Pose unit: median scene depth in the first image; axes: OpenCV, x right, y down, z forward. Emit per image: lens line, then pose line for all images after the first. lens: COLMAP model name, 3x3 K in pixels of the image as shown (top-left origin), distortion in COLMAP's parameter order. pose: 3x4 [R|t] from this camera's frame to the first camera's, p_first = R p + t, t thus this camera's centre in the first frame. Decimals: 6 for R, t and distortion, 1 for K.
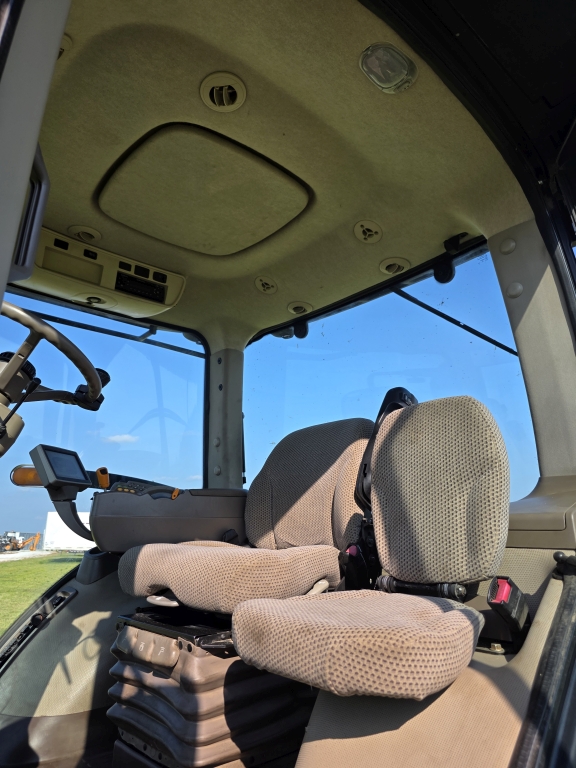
lens RADIAL K [[522.9, 0, 292.2], [0, 522.9, 393.9], [0, 0, 1]] dist [0.019785, -0.003741]
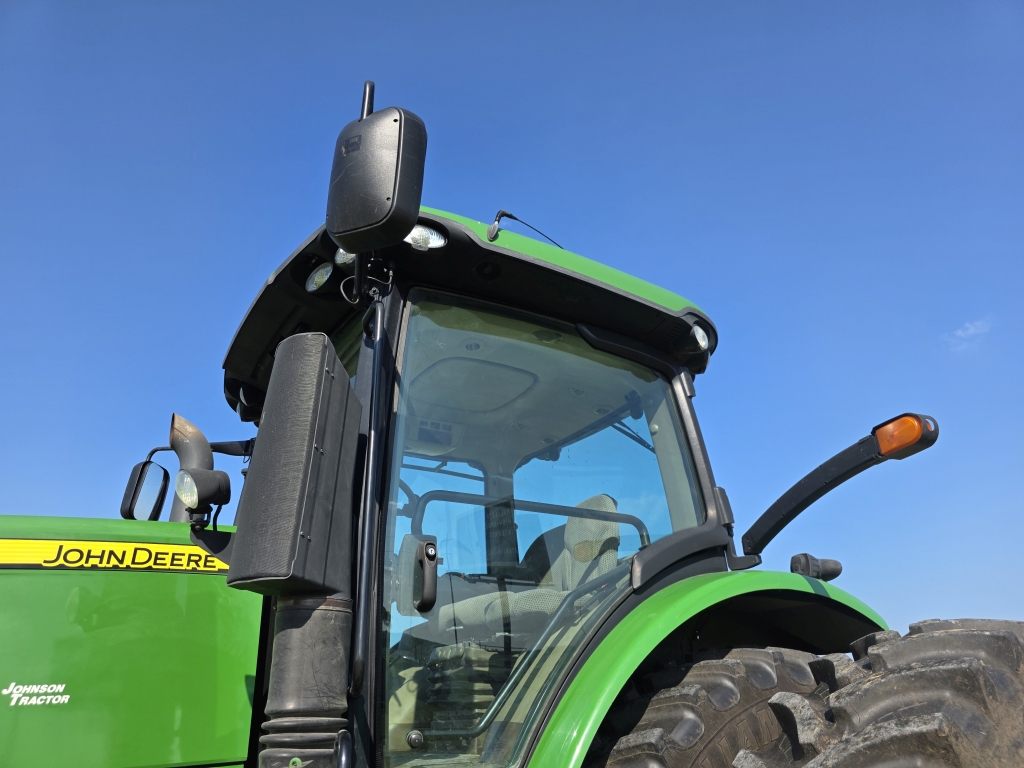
lens RADIAL K [[694.1, 0, 500.6], [0, 694.1, 371.2], [0, 0, 1]] dist [0.061020, -0.055500]
pose [[0.979836, -0.098570, -0.173795, 0.250626], [0.059595, 0.974425, -0.216668, 0.051124], [0.190707, 0.201942, 0.960651, -0.880168]]
